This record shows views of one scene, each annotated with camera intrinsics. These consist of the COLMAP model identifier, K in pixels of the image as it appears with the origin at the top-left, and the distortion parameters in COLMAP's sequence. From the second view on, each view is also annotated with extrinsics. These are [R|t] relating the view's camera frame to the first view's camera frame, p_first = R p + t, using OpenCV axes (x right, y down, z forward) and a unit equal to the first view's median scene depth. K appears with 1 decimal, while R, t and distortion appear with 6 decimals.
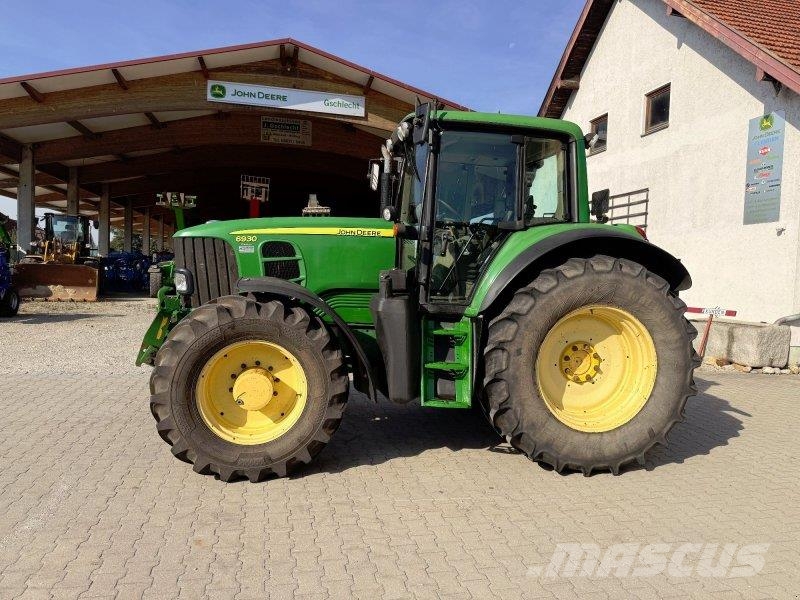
lens RADIAL K [[559.7, 0, 400.9], [0, 559.7, 303.7], [0, 0, 1]] dist [0.065179, -0.083919]
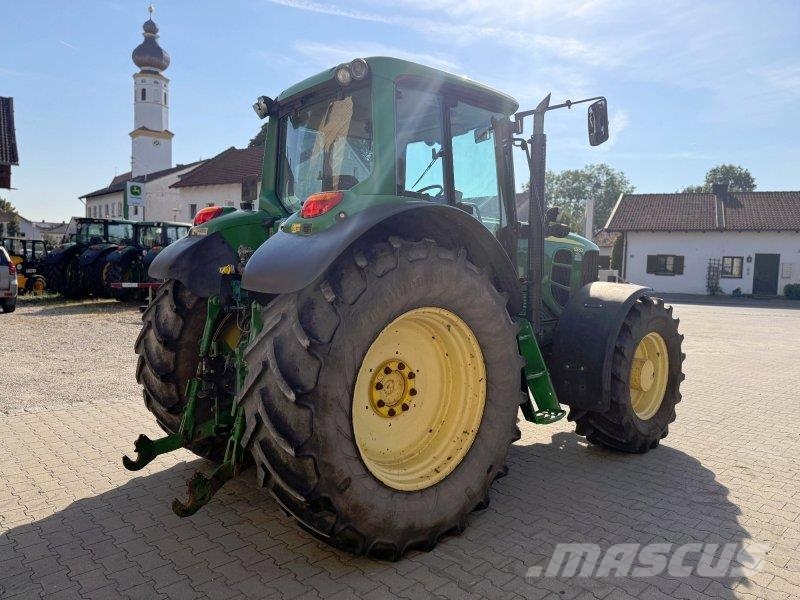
lens RADIAL K [[561.9, 0, 400.0], [0, 561.9, 300.0], [0, 0, 1]] dist [0.049226, -0.060378]
pose [[-0.862564, -0.020474, -0.505534, 0.555570], [-0.081990, 0.991630, 0.099735, -0.097691], [0.499261, 0.127477, -0.857023, 1.791625]]
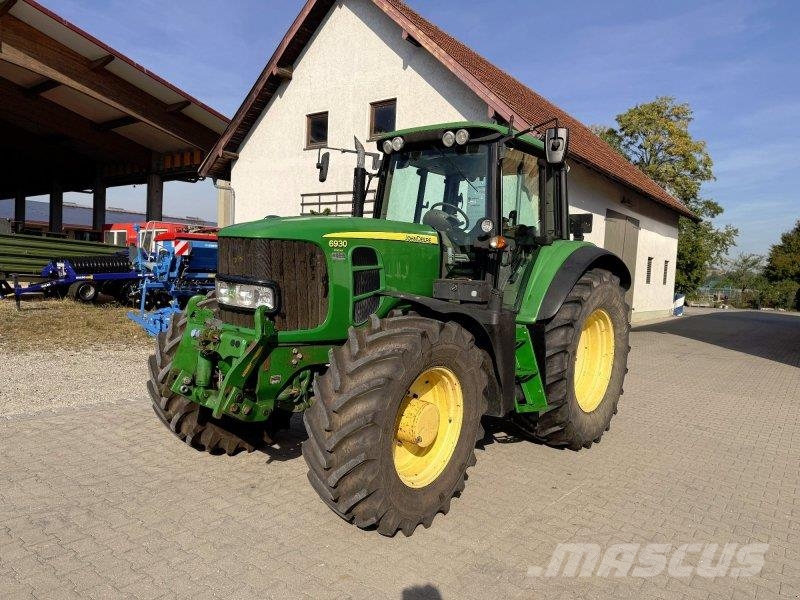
lens RADIAL K [[561.0, 0, 397.1], [0, 561.0, 305.5], [0, 0, 1]] dist [0.066142, -0.079618]
pose [[0.769162, -0.033862, 0.638156, -0.666733], [0.009023, 0.999071, 0.042137, -0.052911], [-0.638990, -0.026652, 0.768753, 0.282740]]
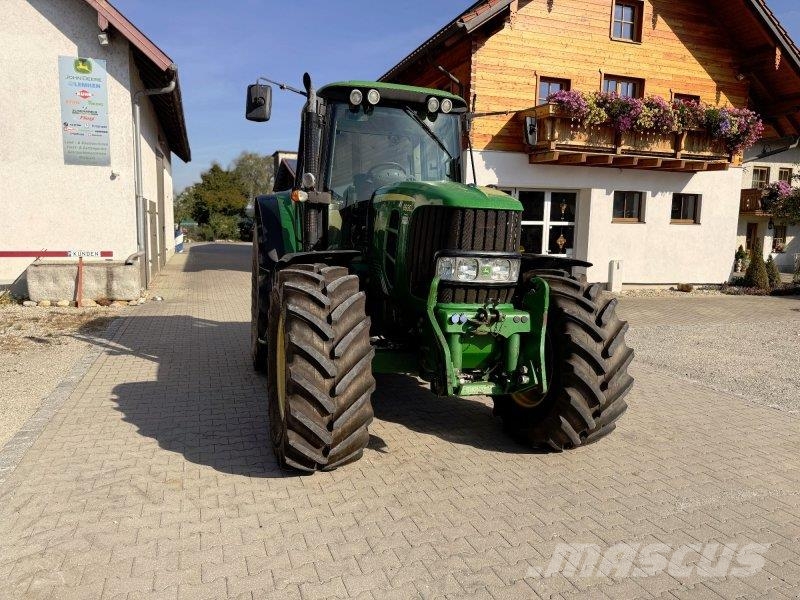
lens RADIAL K [[560.0, 0, 402.0], [0, 560.0, 297.5], [0, 0, 1]] dist [0.069826, -0.100227]
pose [[-0.120127, -0.158971, 0.979948, -1.011187], [0.025424, 0.986280, 0.163114, -0.117460], [-0.992433, 0.044509, -0.114437, 1.130750]]
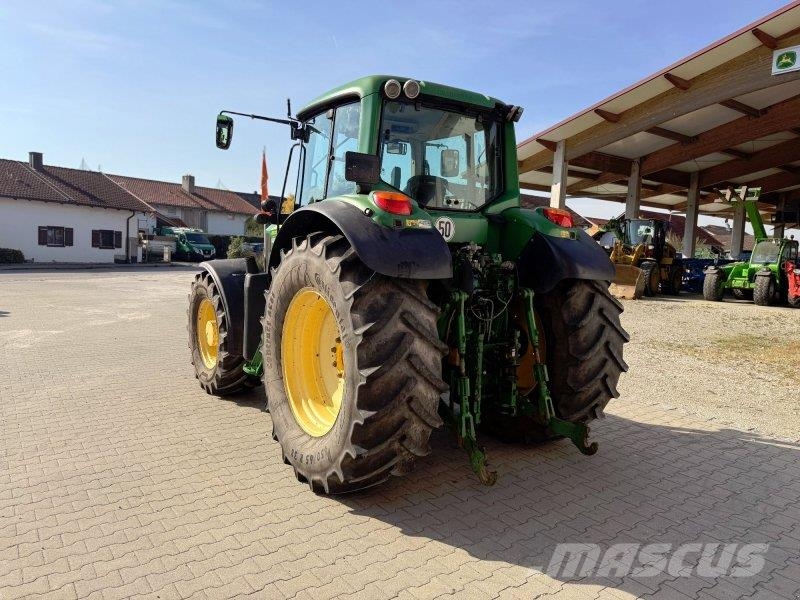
lens RADIAL K [[559.7, 0, 400.9], [0, 559.7, 303.7], [0, 0, 1]] dist [0.065179, -0.083919]
pose [[0.392297, 0.065433, -0.917508, 1.031177], [-0.075193, 0.996410, 0.038910, -0.016471], [0.916760, 0.053726, 0.395809, 0.675602]]
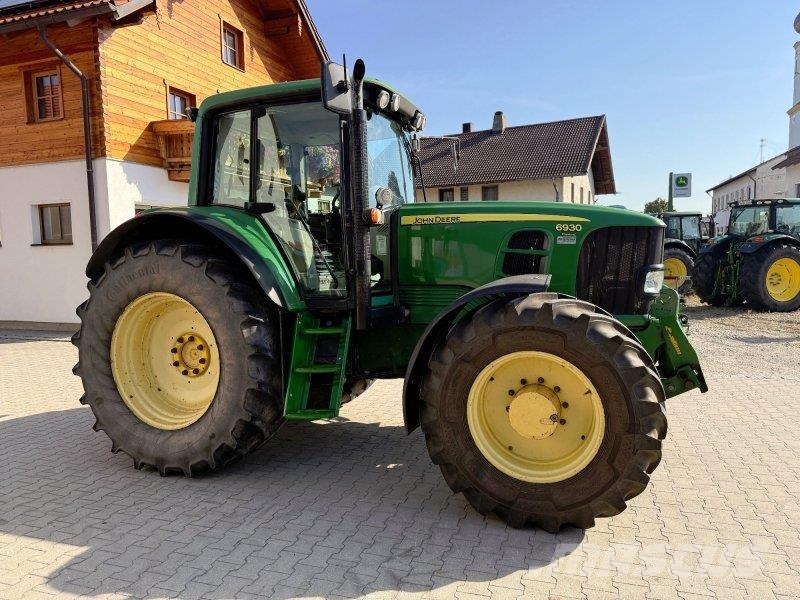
lens RADIAL K [[556.8, 0, 401.2], [0, 556.8, 308.2], [0, 0, 1]] dist [0.058150, -0.075976]
pose [[-0.852787, -0.070297, 0.517506, -0.471748], [0.018540, 0.986200, 0.164516, -0.134112], [-0.521929, 0.149891, -0.839716, 1.778982]]
